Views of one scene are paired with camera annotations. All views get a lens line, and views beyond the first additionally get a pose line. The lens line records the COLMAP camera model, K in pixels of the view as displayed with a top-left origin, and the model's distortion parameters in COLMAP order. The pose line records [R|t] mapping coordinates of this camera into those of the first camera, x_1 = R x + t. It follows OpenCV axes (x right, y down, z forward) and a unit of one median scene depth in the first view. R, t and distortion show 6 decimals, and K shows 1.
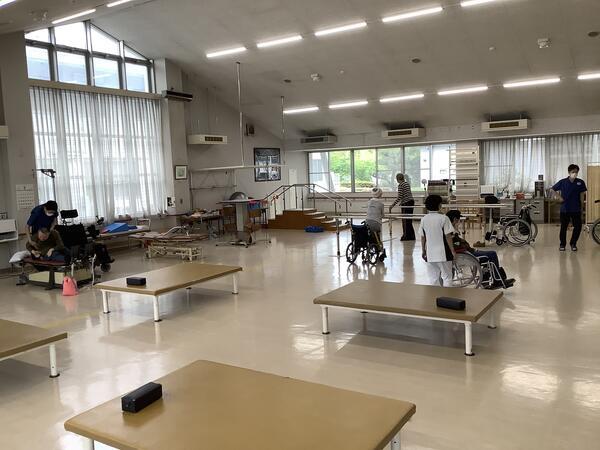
lens RADIAL K [[540.3, 0, 296.9], [0, 540.3, 224.7], [0, 0, 1]] dist [0.118733, -0.226510]
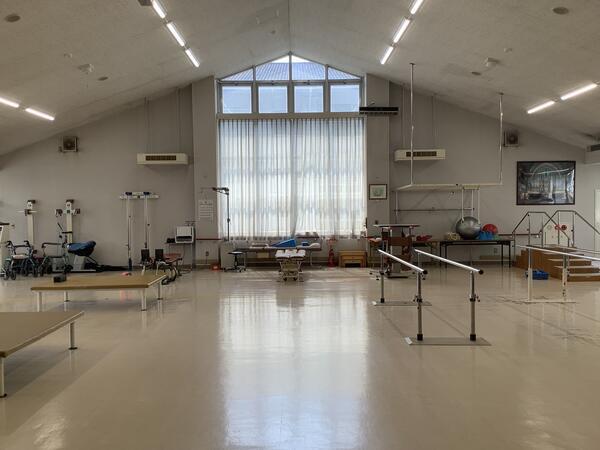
lens RADIAL K [[540.3, 0, 296.9], [0, 540.3, 224.7], [0, 0, 1]] dist [0.118733, -0.226510]
pose [[0.557972, 0.054261, -0.828084, 0.471054], [-0.093004, 0.995662, 0.002575, -0.029079], [0.824632, 0.075579, 0.560598, 0.361615]]
